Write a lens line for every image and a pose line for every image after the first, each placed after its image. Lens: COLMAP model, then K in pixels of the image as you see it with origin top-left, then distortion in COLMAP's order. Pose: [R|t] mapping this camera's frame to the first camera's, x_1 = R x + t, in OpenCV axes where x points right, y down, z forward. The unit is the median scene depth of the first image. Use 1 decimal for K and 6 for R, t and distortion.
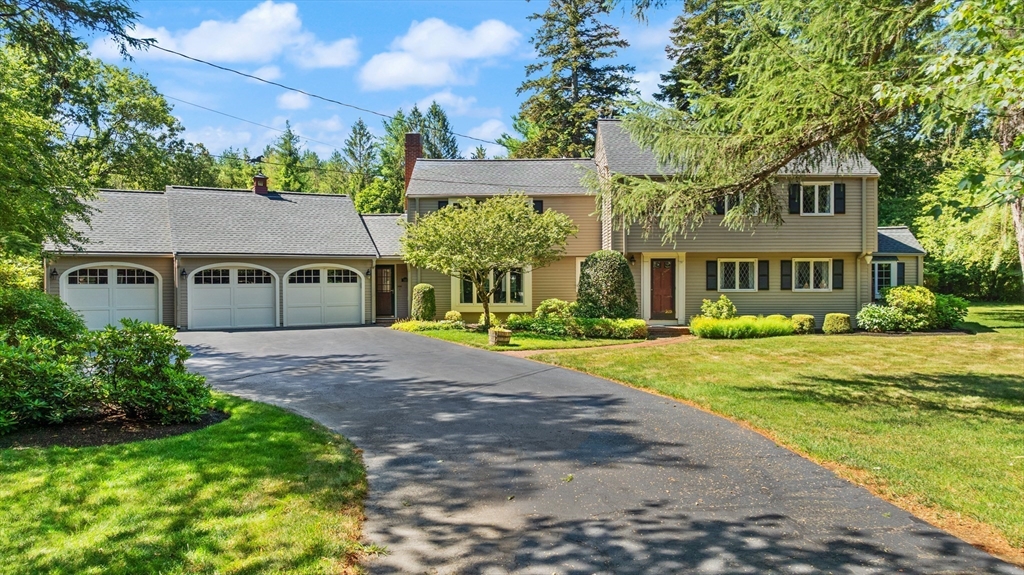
lens RADIAL K [[717.1, 0, 514.1], [0, 717.1, 279.8], [0, 0, 1]] dist [-0.063303, -0.000884]
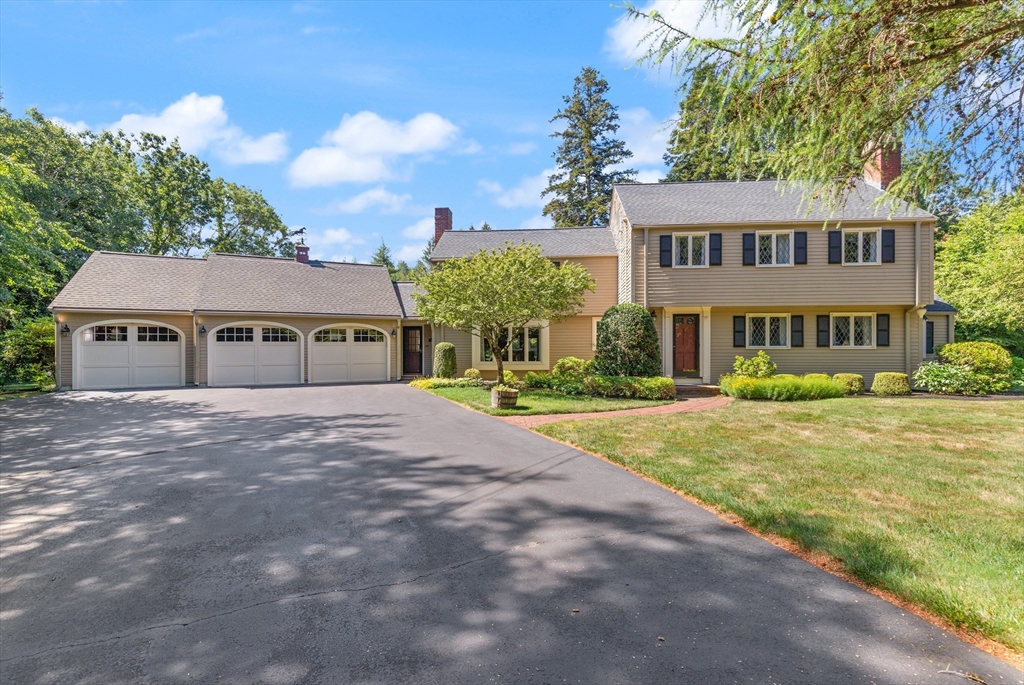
lens RADIAL K [[465.5, 0, 513.8], [0, 465.5, 344.5], [0, 0, 1]] dist [0.011005, -0.000765]
pose [[0.997669, -0.000720, -0.068237, 0.021158], [-0.000390, 0.999868, -0.016238, 0.021039], [0.068240, 0.016227, 0.997537, 0.360589]]
